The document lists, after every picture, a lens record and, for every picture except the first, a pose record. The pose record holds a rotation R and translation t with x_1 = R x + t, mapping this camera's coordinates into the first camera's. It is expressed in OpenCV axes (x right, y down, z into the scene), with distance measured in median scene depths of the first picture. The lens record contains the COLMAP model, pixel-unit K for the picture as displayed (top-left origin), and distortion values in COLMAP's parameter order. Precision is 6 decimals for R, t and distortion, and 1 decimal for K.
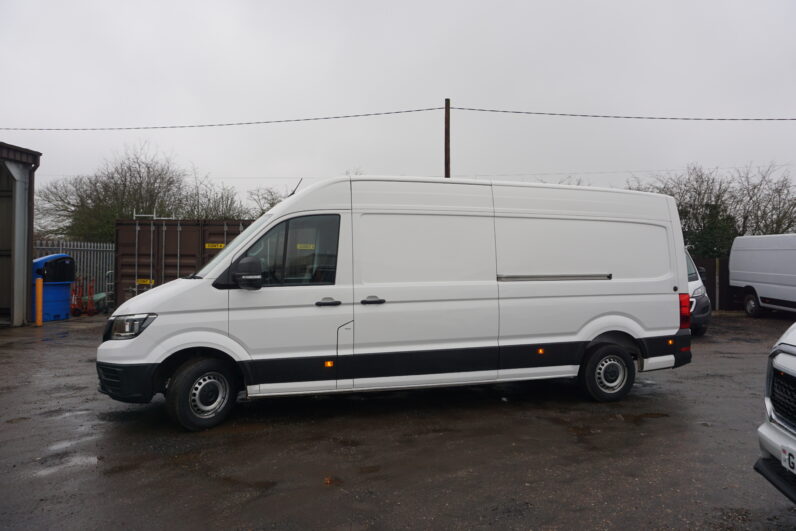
lens RADIAL K [[522.0, 0, 398.6], [0, 522.0, 257.3], [0, 0, 1]] dist [-0.048799, 0.029971]
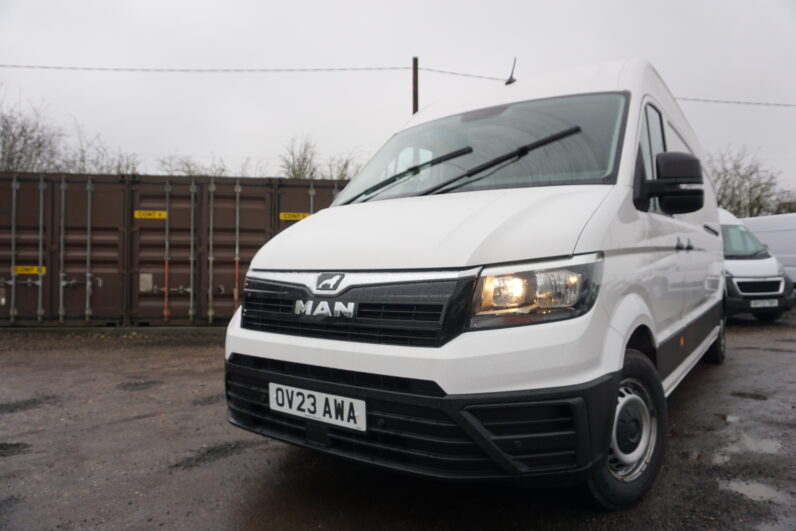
lens RADIAL K [[522.0, 0, 401.7], [0, 522.0, 260.7], [0, 0, 1]] dist [-0.048799, 0.029971]
pose [[0.968090, -0.007496, 0.250492, -0.185278], [0.008695, 0.999955, -0.003678, 0.037658], [-0.250453, 0.005739, 0.968112, 0.248865]]
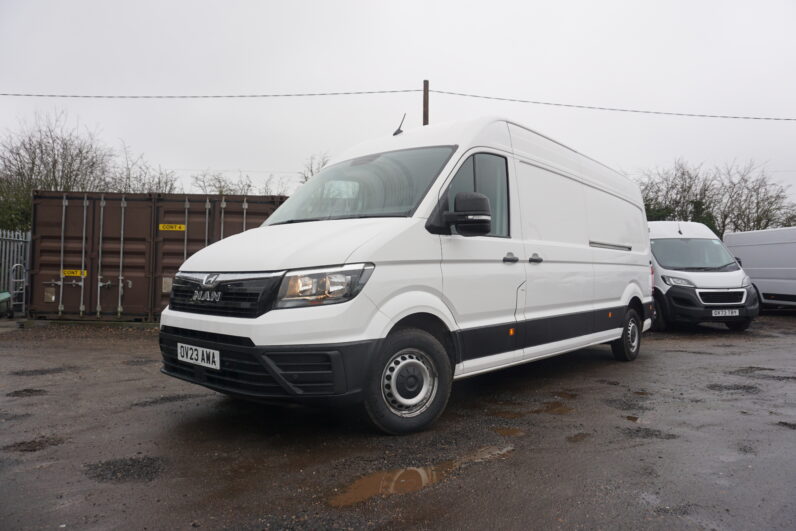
lens RADIAL K [[522.0, 0, 399.3], [0, 522.0, 260.1], [0, 0, 1]] dist [-0.048799, 0.029971]
pose [[0.986995, 0.007107, 0.160592, -0.124668], [-0.003544, 0.999741, -0.022465, 0.039110], [-0.160710, 0.021603, 0.986765, 0.155556]]
